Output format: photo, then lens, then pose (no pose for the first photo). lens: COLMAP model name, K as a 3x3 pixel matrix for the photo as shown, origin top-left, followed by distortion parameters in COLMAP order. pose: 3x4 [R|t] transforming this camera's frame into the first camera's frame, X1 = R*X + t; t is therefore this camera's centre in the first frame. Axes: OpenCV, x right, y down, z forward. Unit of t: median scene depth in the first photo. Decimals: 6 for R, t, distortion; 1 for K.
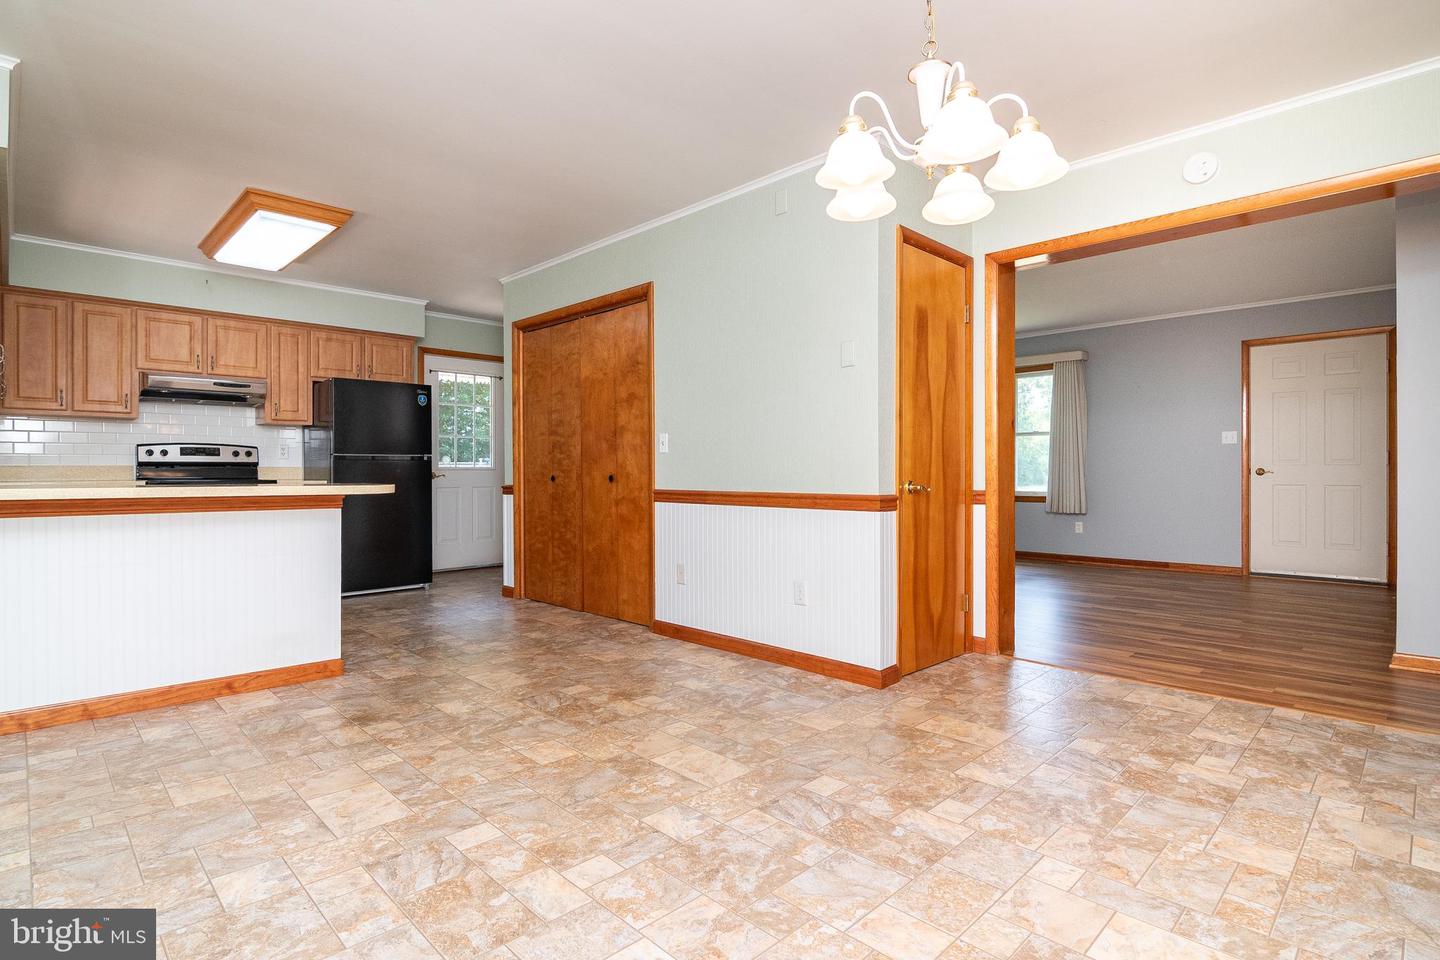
lens RADIAL K [[717.2, 0, 719.2], [0, 717.2, 473.8], [0, 0, 1]] dist [-0.006523, -0.004805]
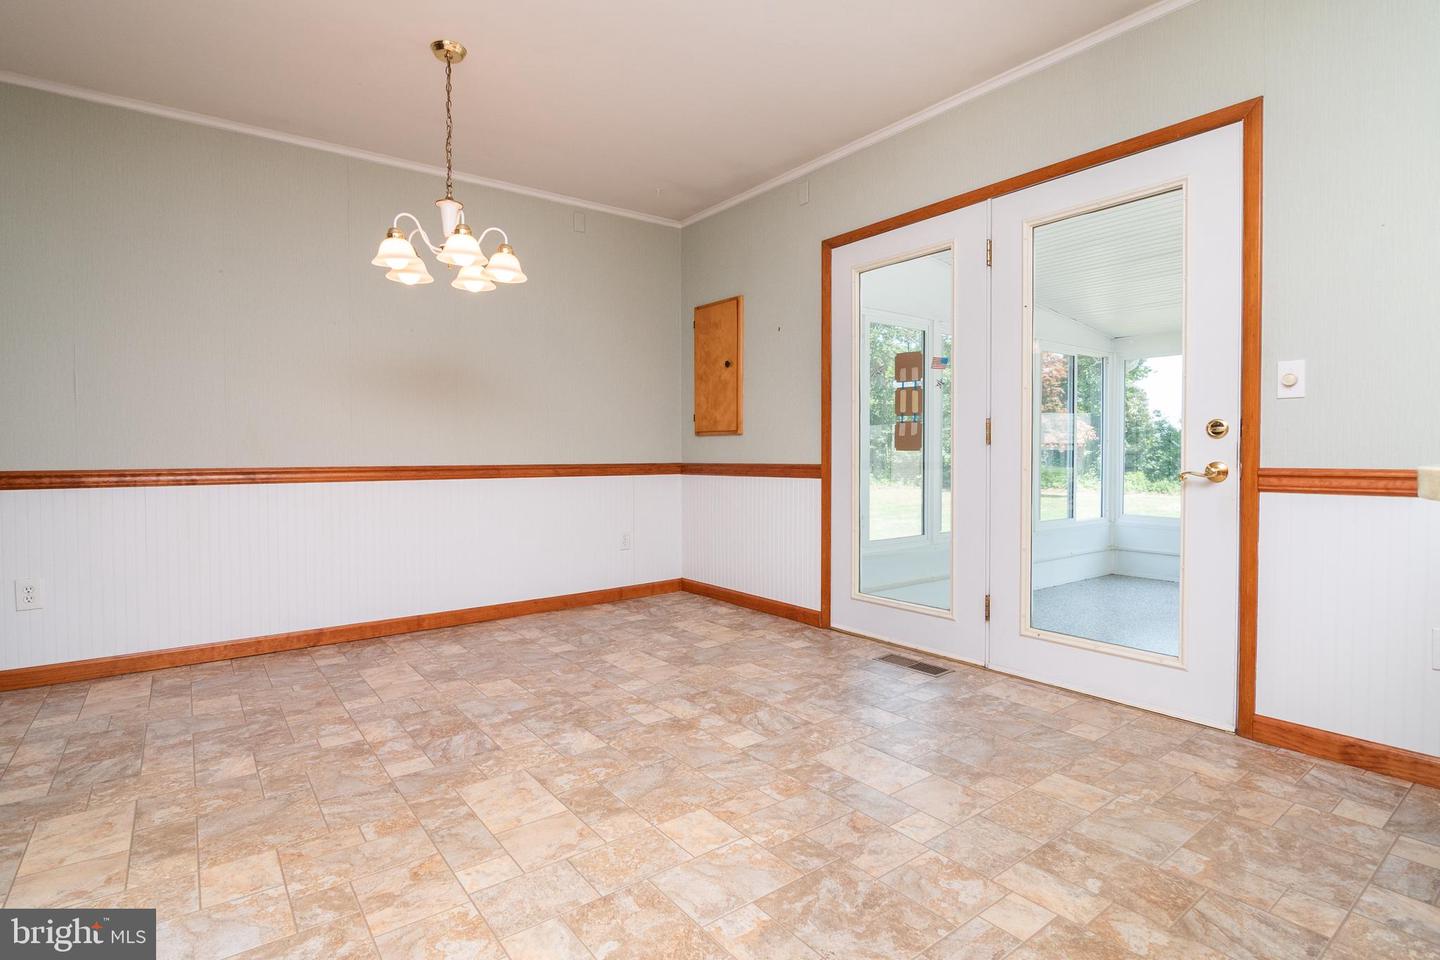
lens RADIAL K [[717.2, 0, 716.3], [0, 717.2, 472.7], [0, 0, 1]] dist [-0.006523, -0.004805]
pose [[-0.990611, 0.002093, 0.136698, -0.171894], [0.005973, 0.999591, 0.027980, 0.005875], [-0.136583, 0.028533, -0.990218, 0.820819]]
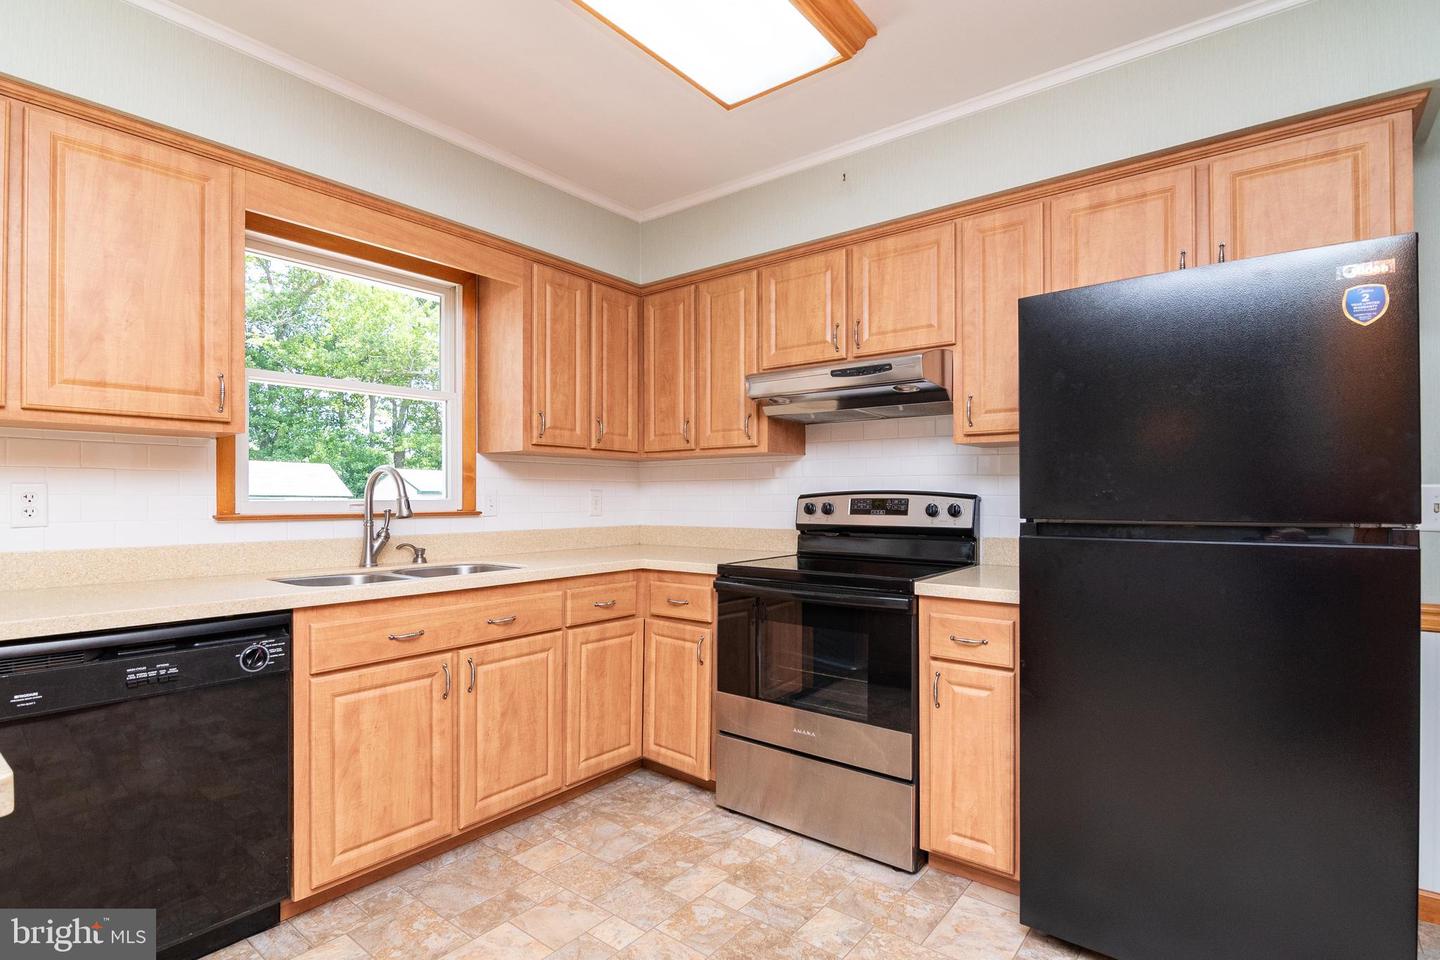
lens RADIAL K [[717.2, 0, 714.9], [0, 717.2, 494.9], [0, 0, 1]] dist [-0.006523, -0.004805]
pose [[0.116038, 0.001051, -0.993244, -0.223306], [-0.004042, 0.999992, 0.000586, -0.041666], [0.993237, 0.003947, 0.116041, 0.857011]]
